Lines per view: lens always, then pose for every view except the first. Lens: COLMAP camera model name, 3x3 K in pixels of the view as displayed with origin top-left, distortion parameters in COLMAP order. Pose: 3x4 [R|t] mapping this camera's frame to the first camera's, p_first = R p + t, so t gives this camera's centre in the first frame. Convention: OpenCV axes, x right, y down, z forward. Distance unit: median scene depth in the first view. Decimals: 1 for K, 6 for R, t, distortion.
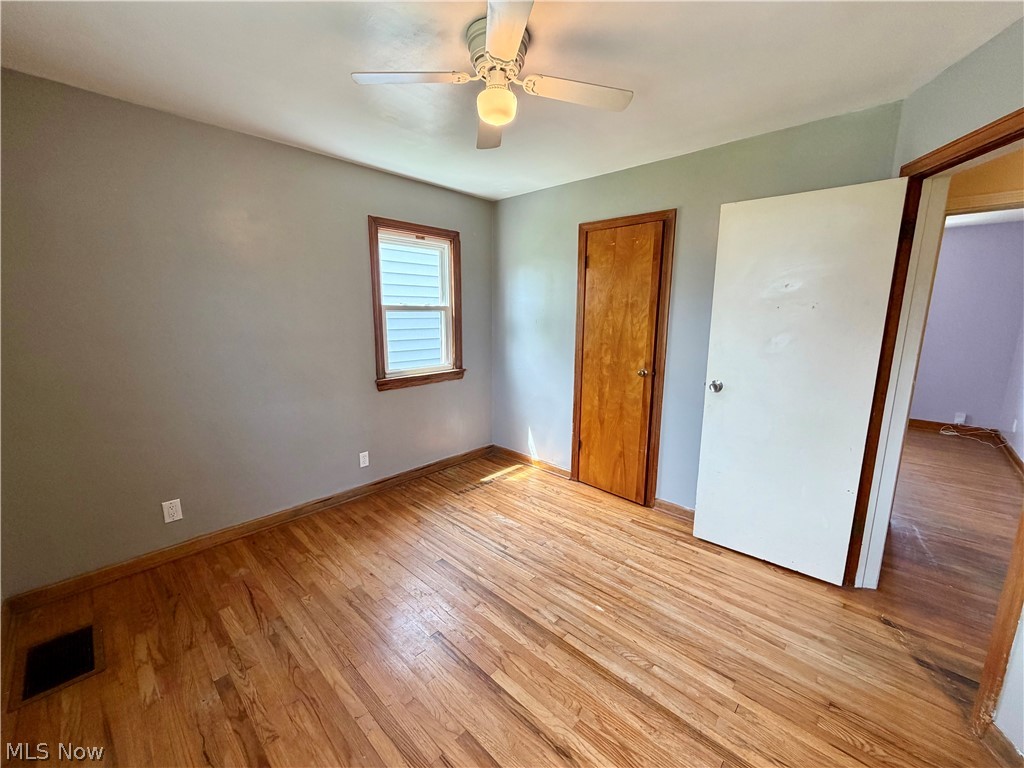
lens RADIAL K [[408.0, 0, 511.4], [0, 408.0, 382.0], [0, 0, 1]] dist [0.000221, -0.000293]
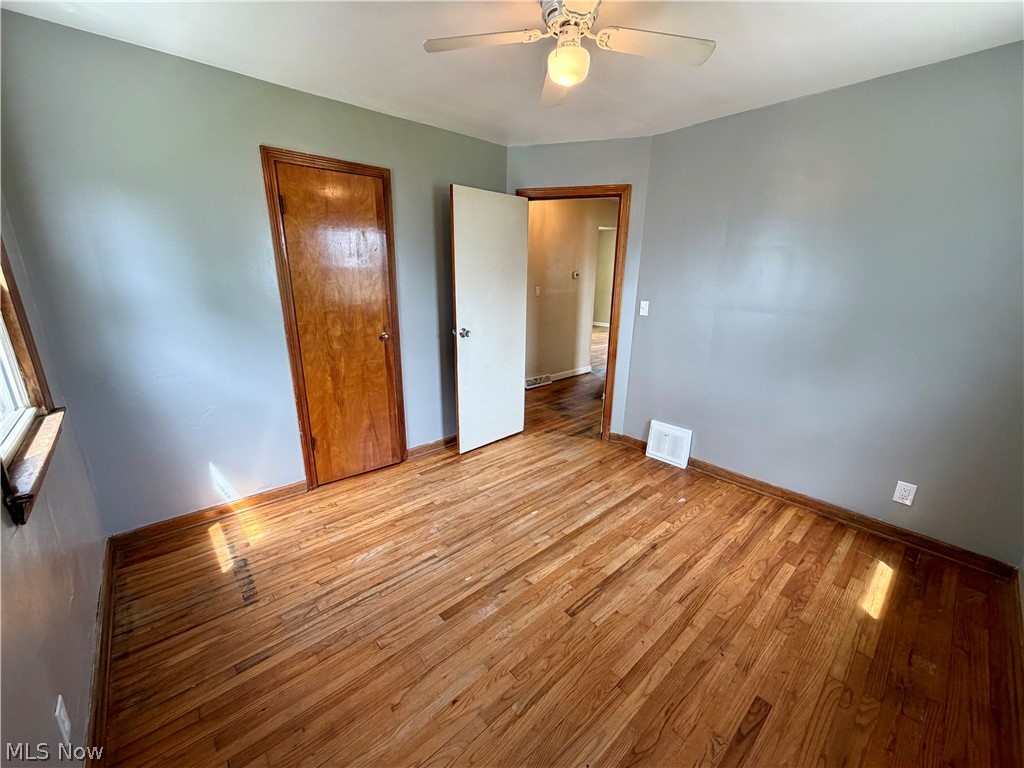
lens RADIAL K [[408.0, 0, 509.8], [0, 408.0, 382.7], [0, 0, 1]] dist [0.000221, -0.000293]
pose [[0.091514, -0.272582, 0.957770, -0.751802], [0.158301, 0.953558, 0.256258, -0.145879], [-0.983141, 0.128164, 0.130413, 0.708558]]
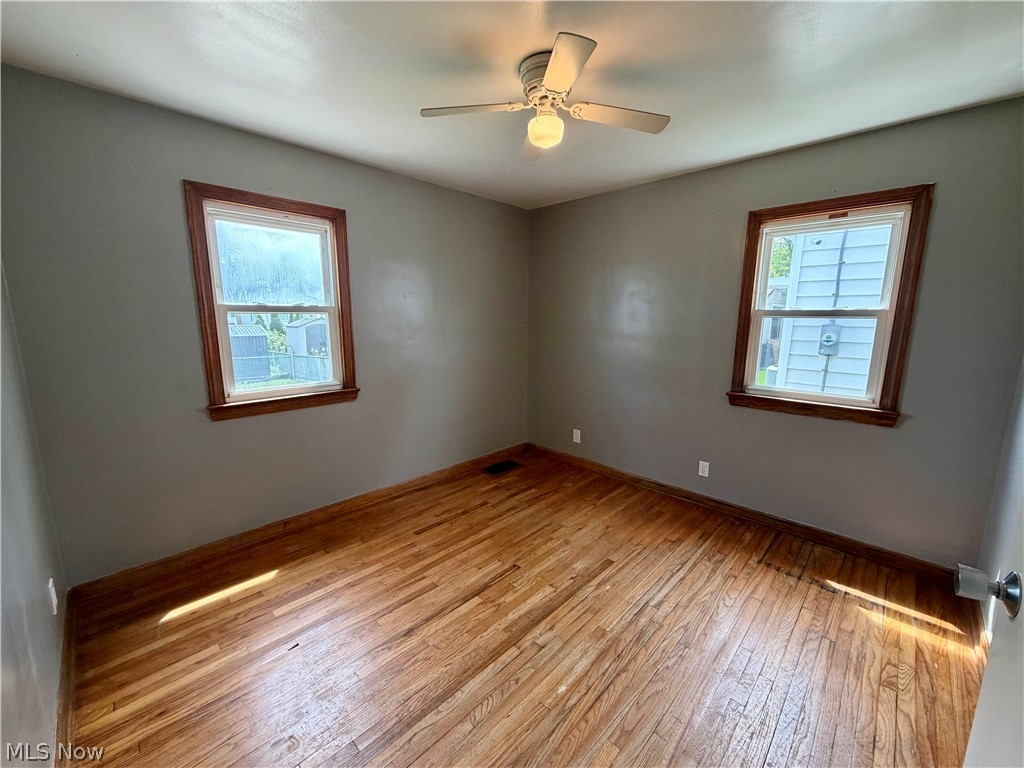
lens RADIAL K [[408.0, 0, 510.8], [0, 408.0, 382.4], [0, 0, 1]] dist [0.000221, -0.000293]
pose [[-0.018988, 0.157377, -0.987356, 0.747659], [-0.177413, 0.971332, 0.158235, -0.107784], [0.983953, 0.178174, 0.009477, 0.651007]]
